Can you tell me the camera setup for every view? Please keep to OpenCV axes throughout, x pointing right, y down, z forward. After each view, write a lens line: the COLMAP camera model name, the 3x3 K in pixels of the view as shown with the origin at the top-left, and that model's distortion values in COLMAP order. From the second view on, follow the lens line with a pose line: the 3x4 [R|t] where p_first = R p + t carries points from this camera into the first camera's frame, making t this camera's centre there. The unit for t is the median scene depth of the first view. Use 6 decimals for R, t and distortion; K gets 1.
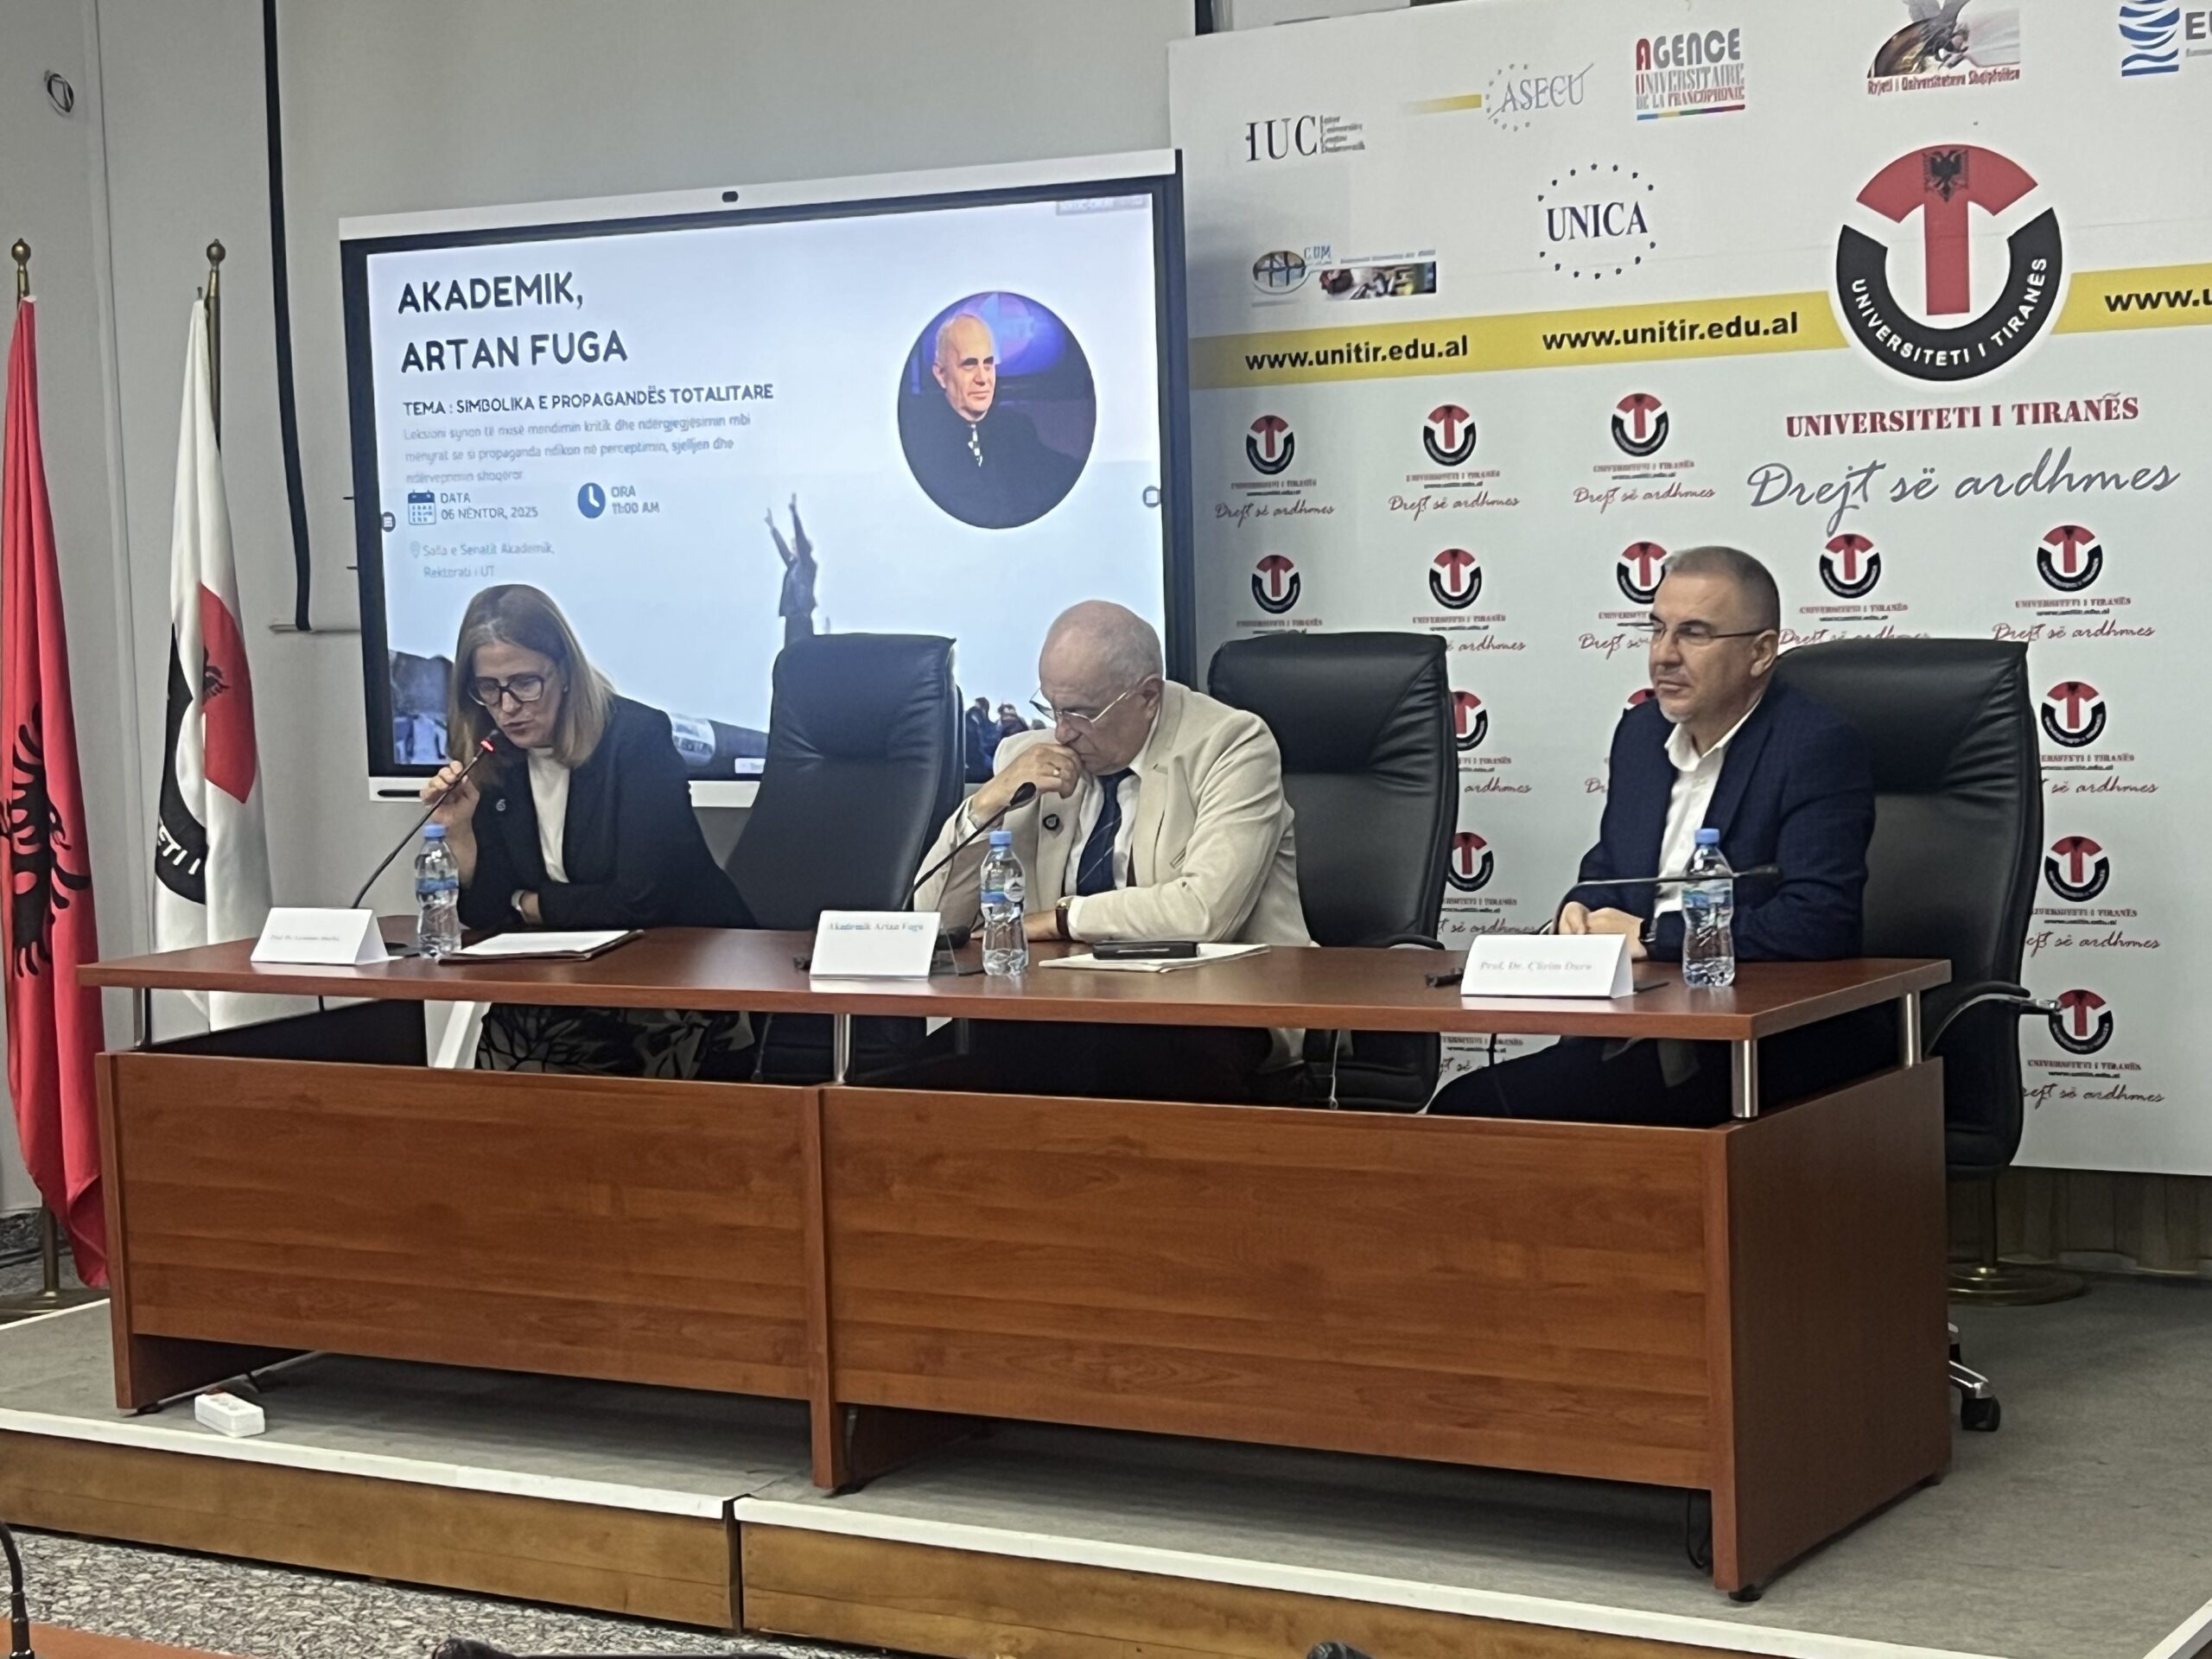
lens RADIAL K [[3872.8, 0, 1110.6], [0, 3872.8, 833.6], [0, 0, 1]] dist [0.153144, 0.000000]
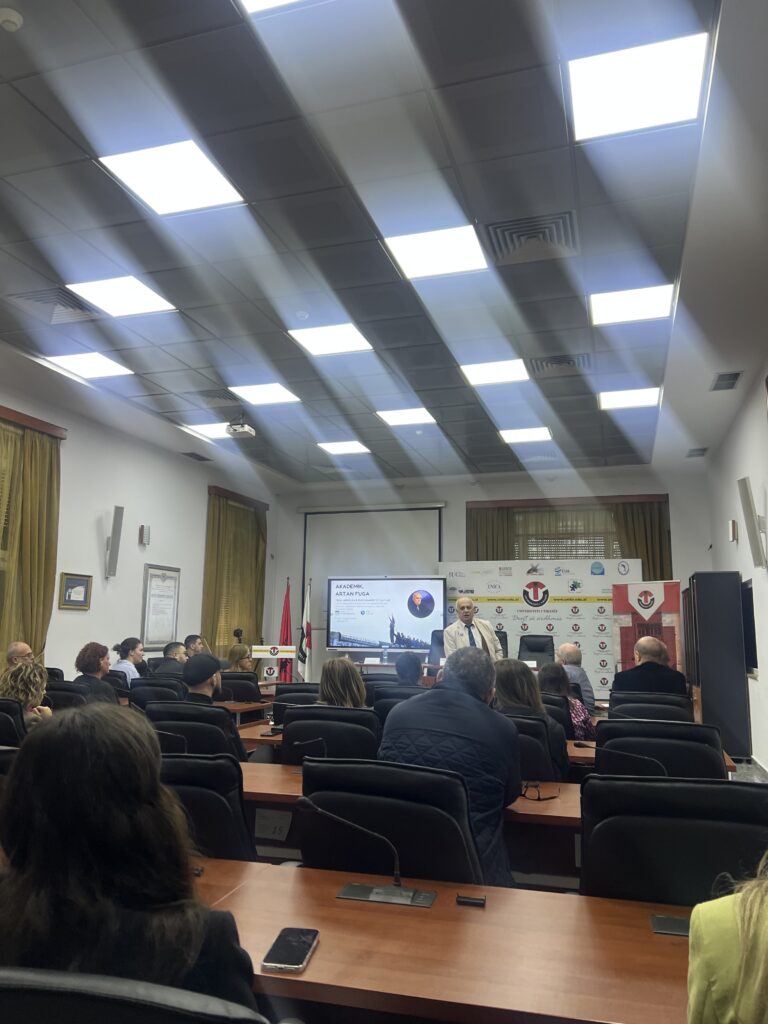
lens RADIAL K [[760.4, 0, 382.3], [0, 760.4, 511.4], [0, 0, 1]] dist [0.047385, -0.000964]
pose [[0.966346, 0.083278, 0.243393, -0.535222], [-0.023381, 0.970667, -0.239286, 0.093135], [-0.256181, 0.225542, 0.939948, -0.577112]]
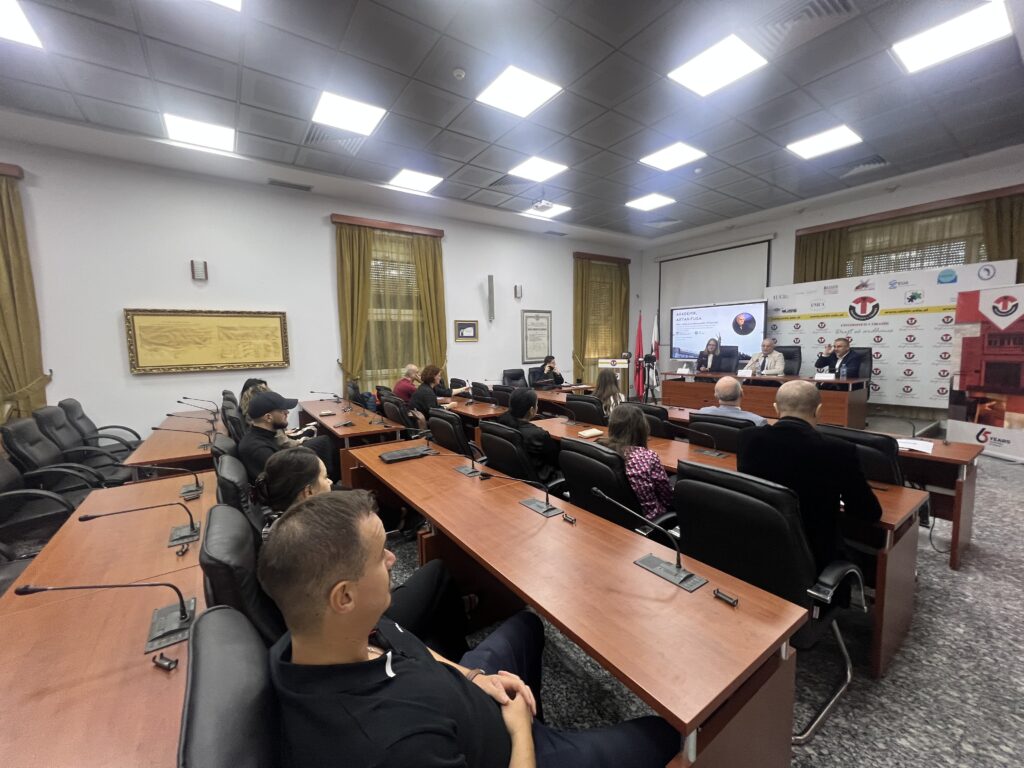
lens RADIAL K [[412.4, 0, 510.6], [0, 412.4, 384.1], [0, 0, 1]] dist [-0.000128, -0.000836]
pose [[0.922815, 0.051749, -0.381752, -0.178215], [-0.040139, 0.998459, 0.038318, 0.033995], [0.383147, -0.020037, 0.923470, -0.259642]]
